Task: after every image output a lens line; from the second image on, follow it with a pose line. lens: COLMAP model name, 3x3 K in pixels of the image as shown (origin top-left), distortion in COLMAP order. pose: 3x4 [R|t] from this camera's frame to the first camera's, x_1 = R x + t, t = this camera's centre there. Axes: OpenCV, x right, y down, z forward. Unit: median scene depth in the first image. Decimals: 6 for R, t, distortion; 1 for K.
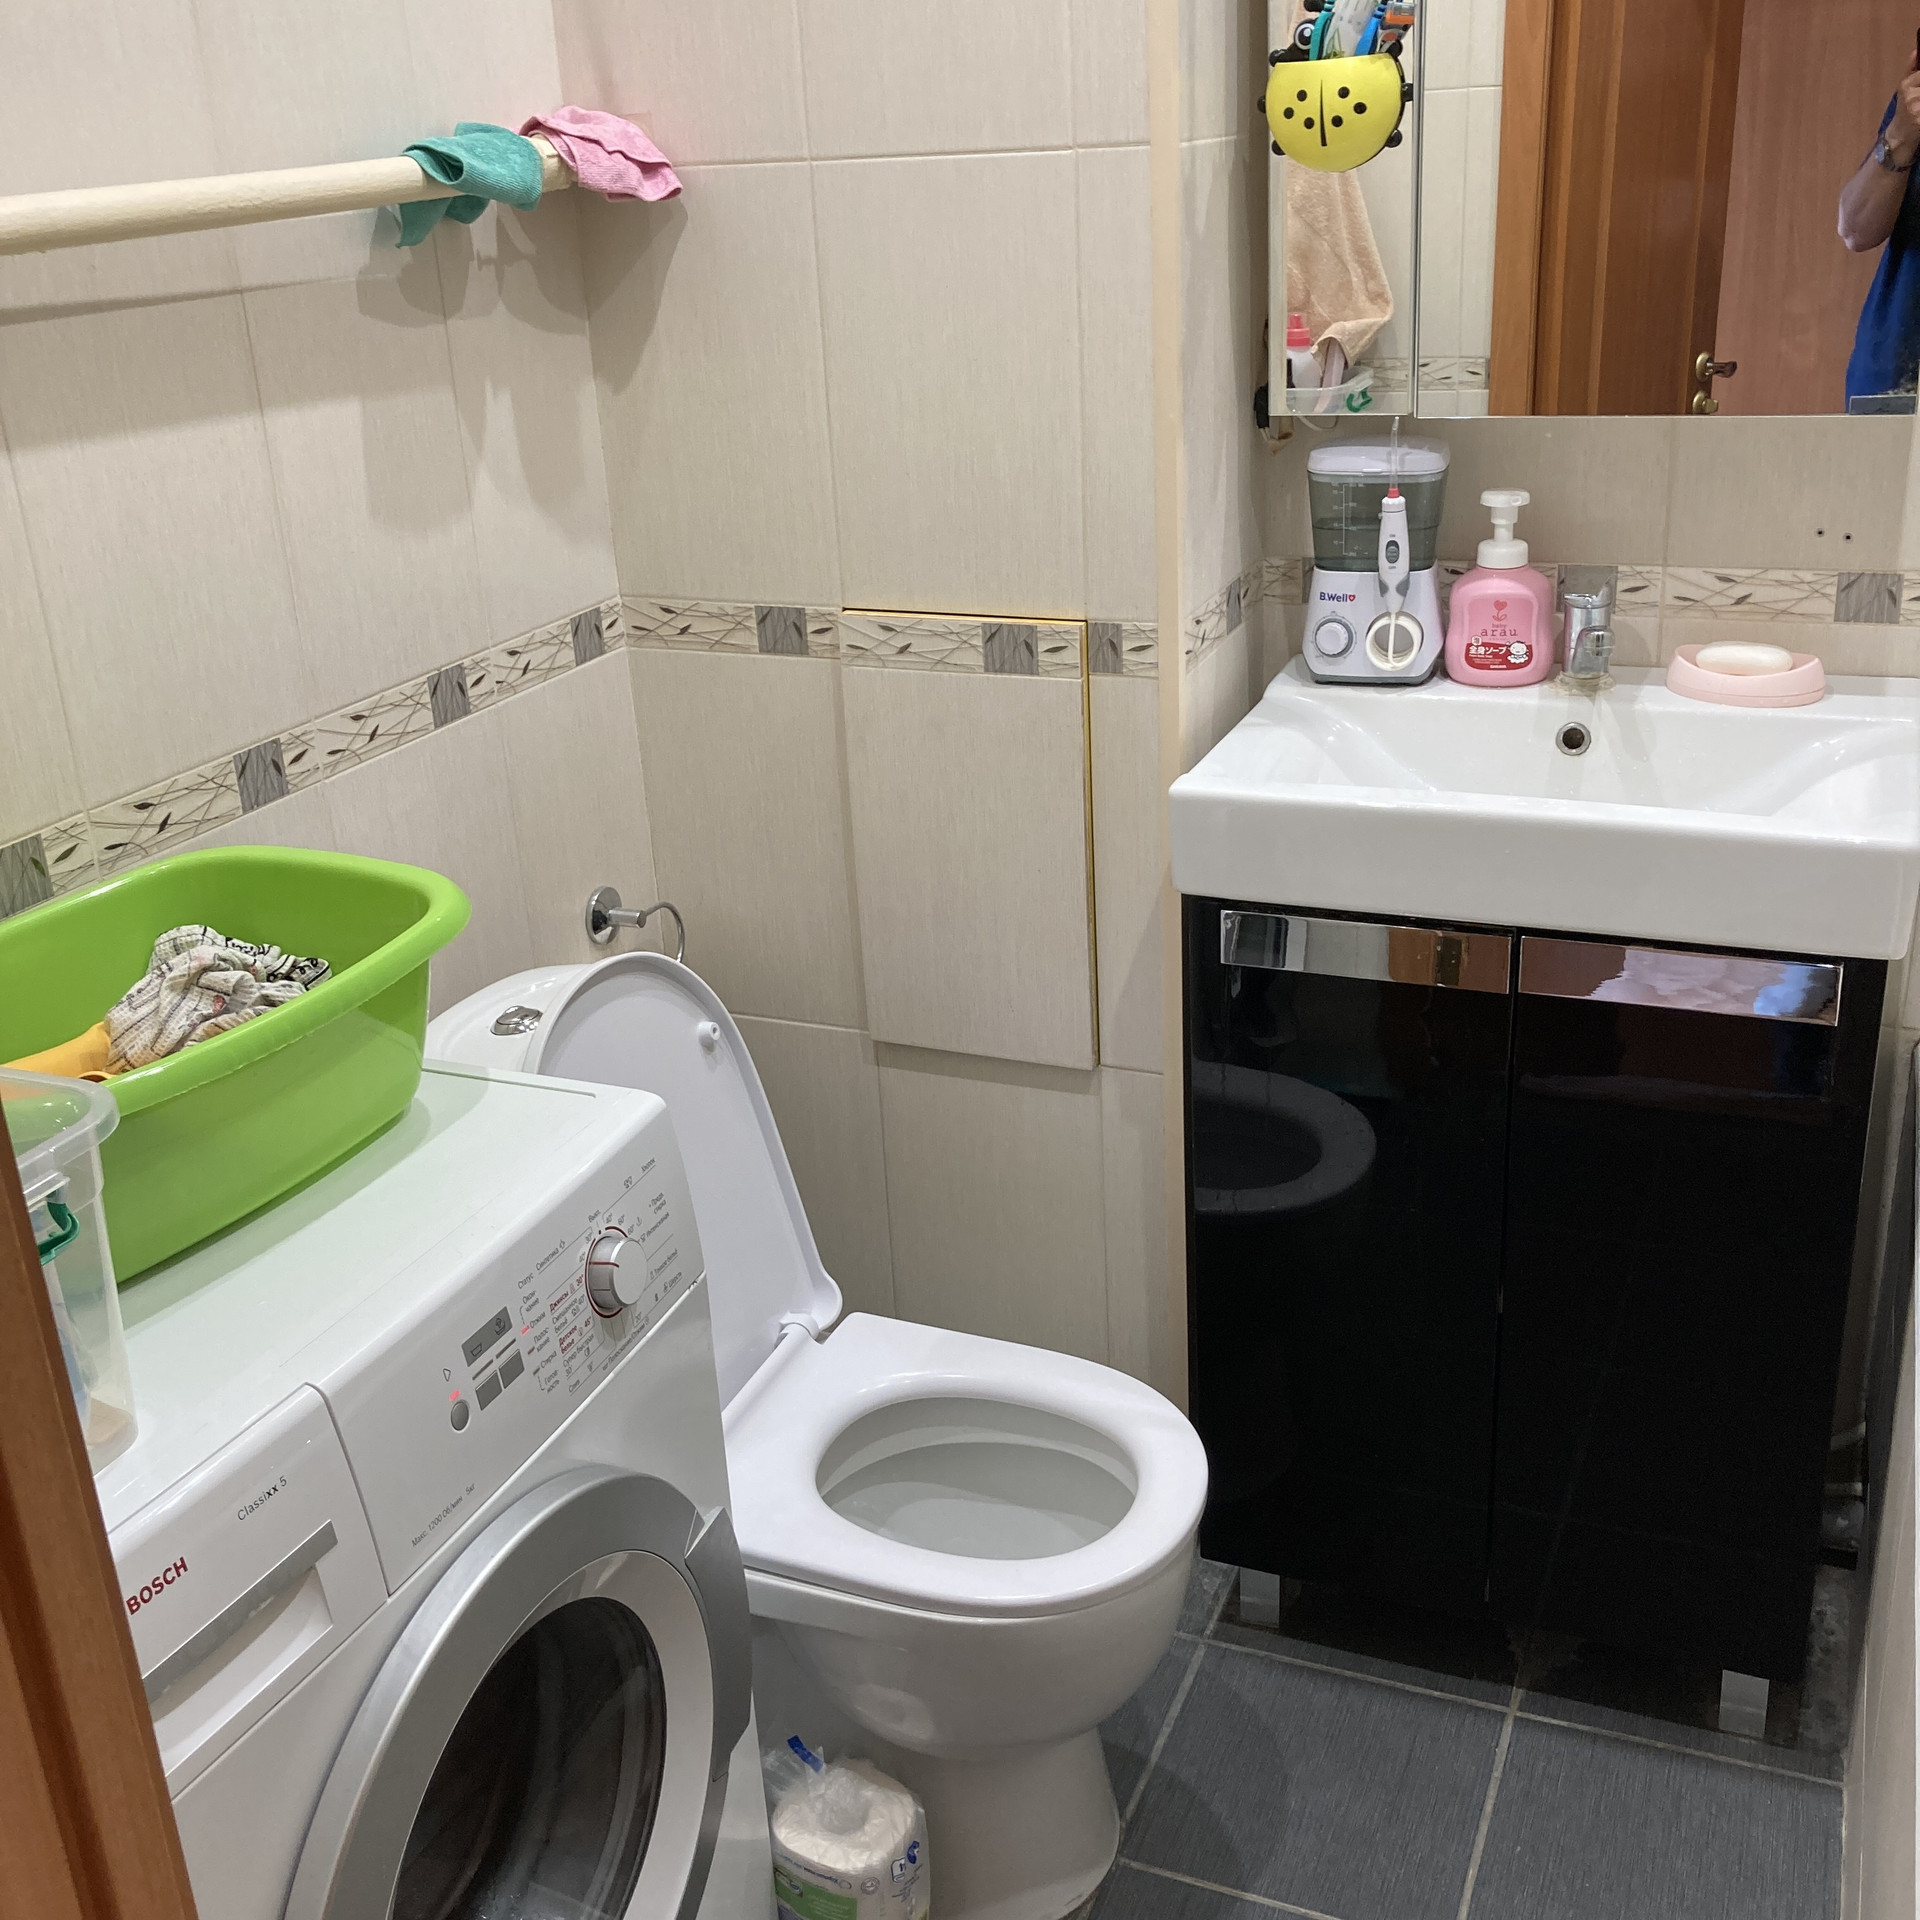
lens RADIAL K [[2135.7, 0, 961.9], [0, 2135.7, 1103.3], [0, 0, 1]] dist [0.138463, -0.382030]
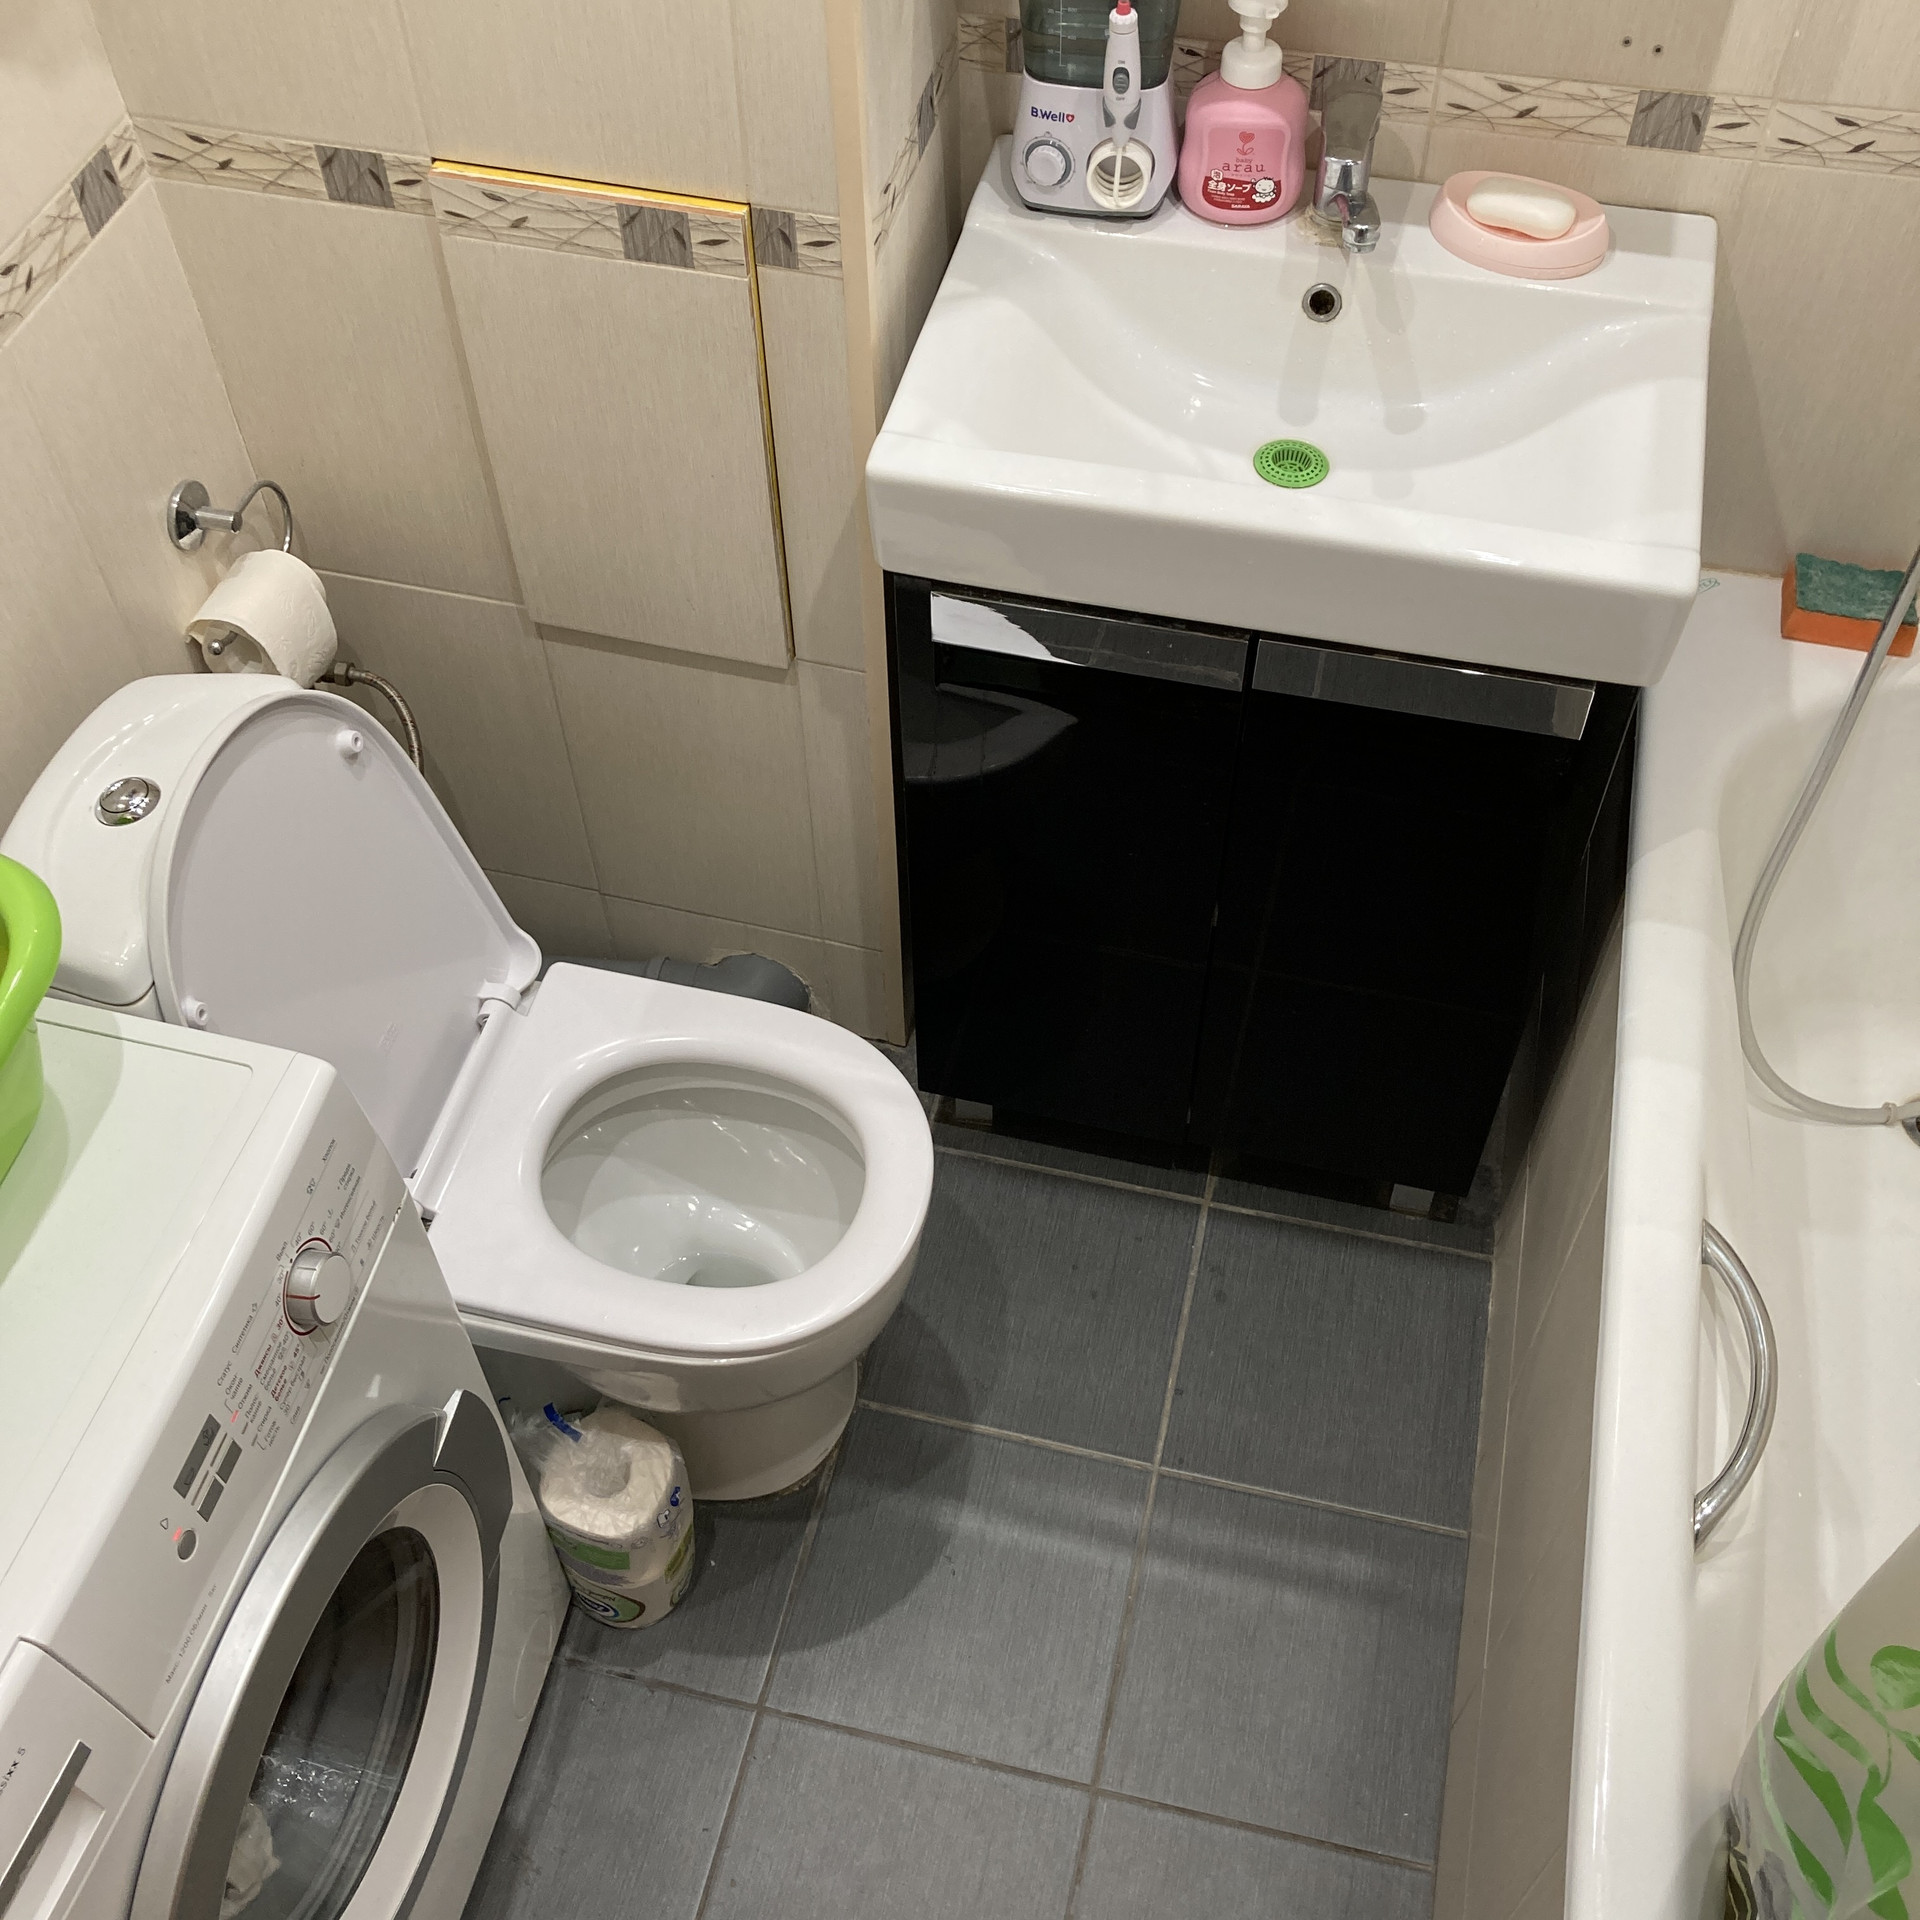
lens RADIAL K [[2082.3, 0, 959.8], [0, 2082.3, 1010.9], [0, 0, 1]] dist [0.043396, -0.064762]
pose [[0.986859, -0.096662, 0.129480, 0.005342], [0.021269, 0.872065, 0.488929, -0.330573], [-0.160176, -0.479750, 0.862661, 0.165994]]
